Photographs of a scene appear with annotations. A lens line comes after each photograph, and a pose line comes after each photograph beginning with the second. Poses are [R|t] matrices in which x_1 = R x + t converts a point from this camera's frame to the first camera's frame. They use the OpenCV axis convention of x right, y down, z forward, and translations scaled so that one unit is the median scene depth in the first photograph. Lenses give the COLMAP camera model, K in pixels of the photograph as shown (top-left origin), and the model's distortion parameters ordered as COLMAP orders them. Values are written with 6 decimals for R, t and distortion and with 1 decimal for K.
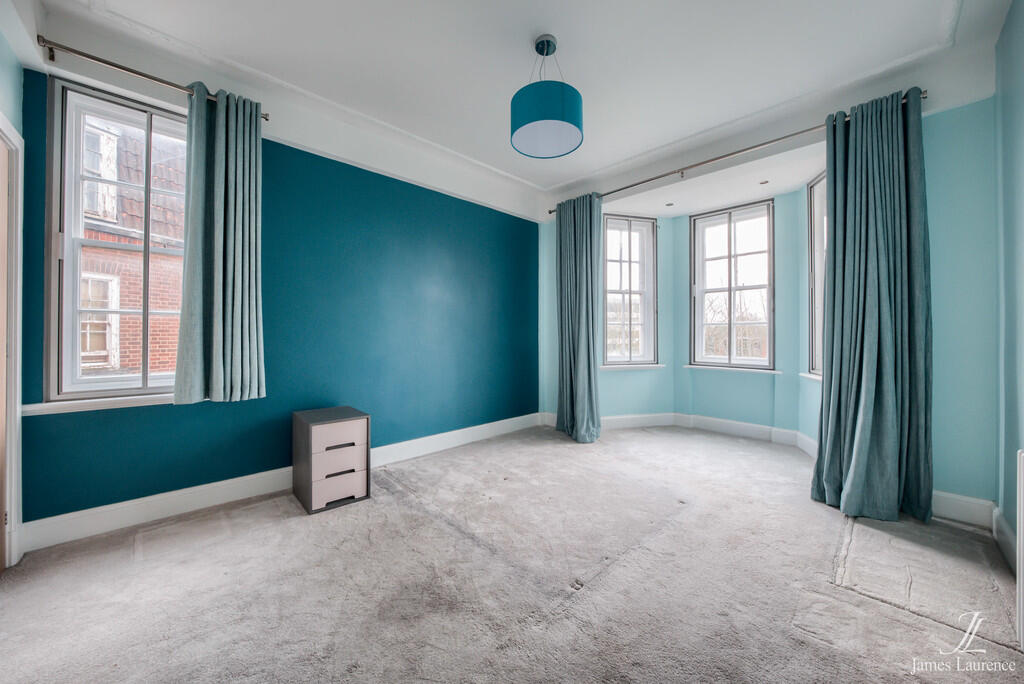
lens RADIAL K [[348.8, 0, 496.9], [0, 348.8, 333.1], [0, 0, 1]] dist [-0.006728, 0.000128]
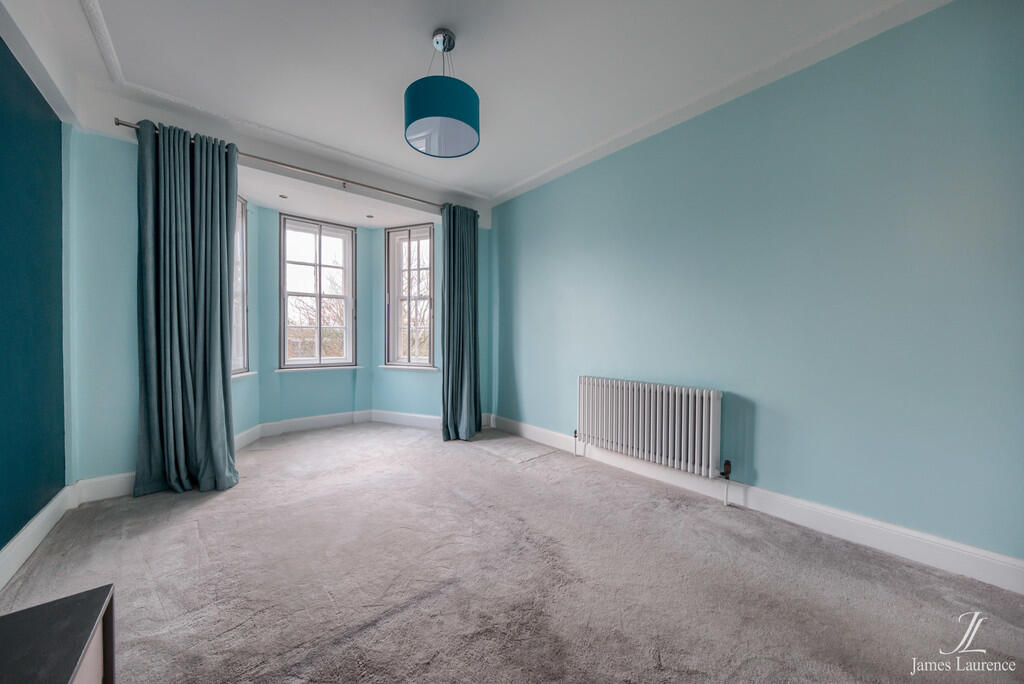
lens RADIAL K [[345.8, 0, 504.5], [0, 345.8, 338.1], [0, 0, 1]] dist [-0.010000, -0.000011]
pose [[0.088068, -0.002416, 0.996112, -0.416263], [-0.003876, 0.999989, 0.002769, 0.002362], [-0.996107, -0.004105, 0.088057, 0.381872]]
